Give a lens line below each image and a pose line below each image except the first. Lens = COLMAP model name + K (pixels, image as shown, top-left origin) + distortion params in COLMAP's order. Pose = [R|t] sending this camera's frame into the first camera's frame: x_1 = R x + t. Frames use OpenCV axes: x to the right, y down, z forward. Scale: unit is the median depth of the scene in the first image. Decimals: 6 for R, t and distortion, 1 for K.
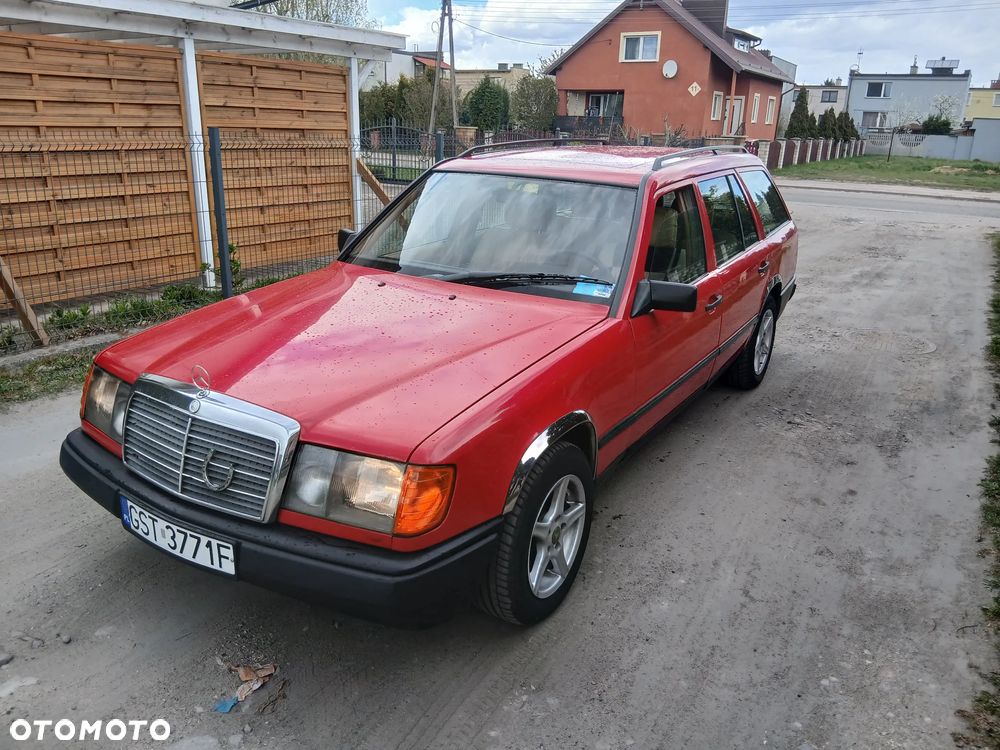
lens RADIAL K [[771.5, 0, 501.5], [0, 771.5, 371.9], [0, 0, 1]] dist [0.078522, -0.138907]
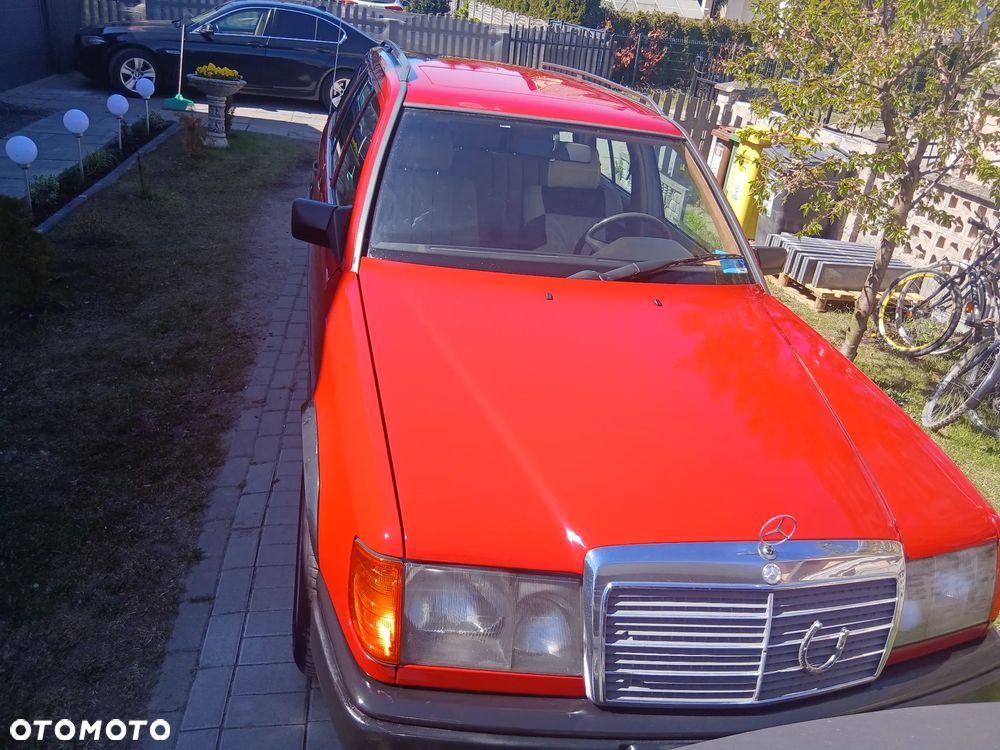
lens RADIAL K [[763.9, 0, 498.5], [0, 763.9, 371.2], [0, 0, 1]] dist [0.107828, -0.196513]
pose [[0.707244, -0.235129, 0.666724, -0.072106], [0.118982, 0.969208, 0.215590, -0.021858], [-0.696885, -0.073146, 0.713443, 0.053624]]
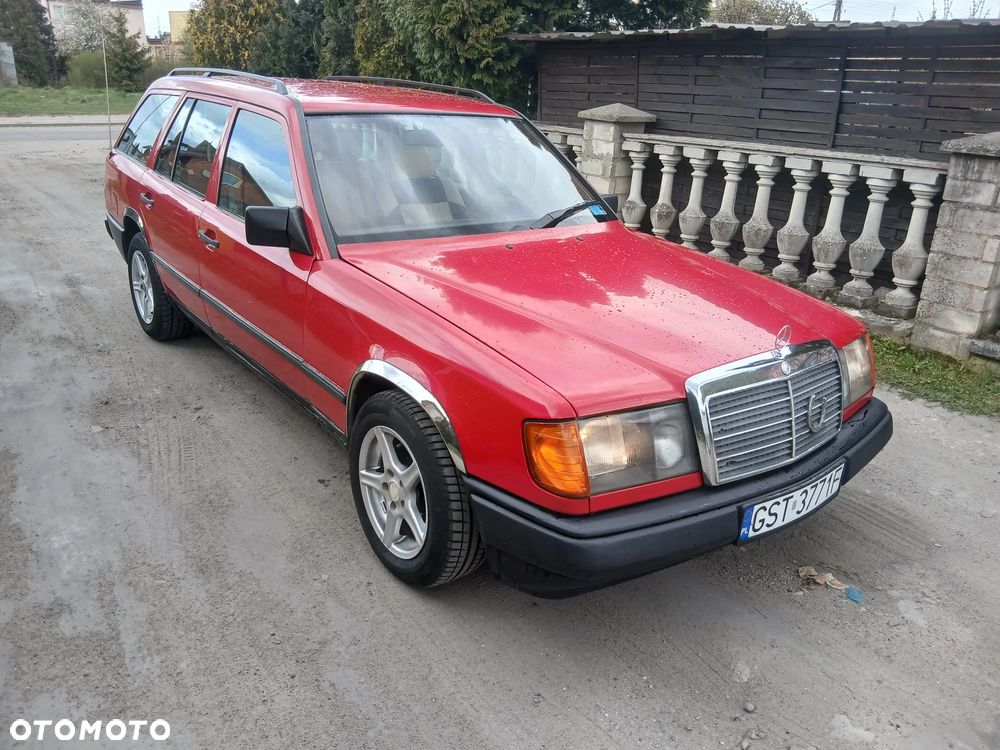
lens RADIAL K [[779.5, 0, 499.6], [0, 779.5, 381.0], [0, 0, 1]] dist [0.022331, -0.002466]
pose [[0.340473, -0.352533, 0.871665, -0.103945], [0.266977, 0.925142, 0.269879, -0.022683], [-0.901555, 0.140828, 0.409104, 0.070165]]
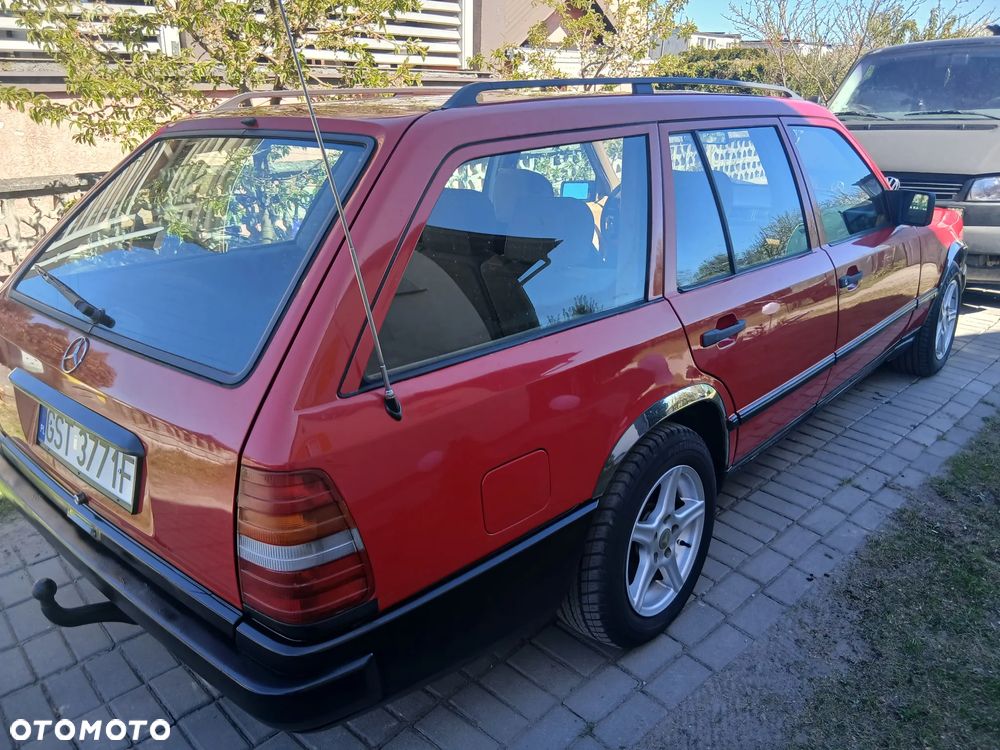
lens RADIAL K [[771.5, 0, 501.5], [0, 771.5, 371.9], [0, 0, 1]] dist [0.078522, -0.138907]
pose [[-0.987801, -0.061814, 0.142929, 0.015008], [0.040949, 0.782431, 0.621389, -0.073664], [-0.150242, 0.619662, -0.770355, 0.237190]]
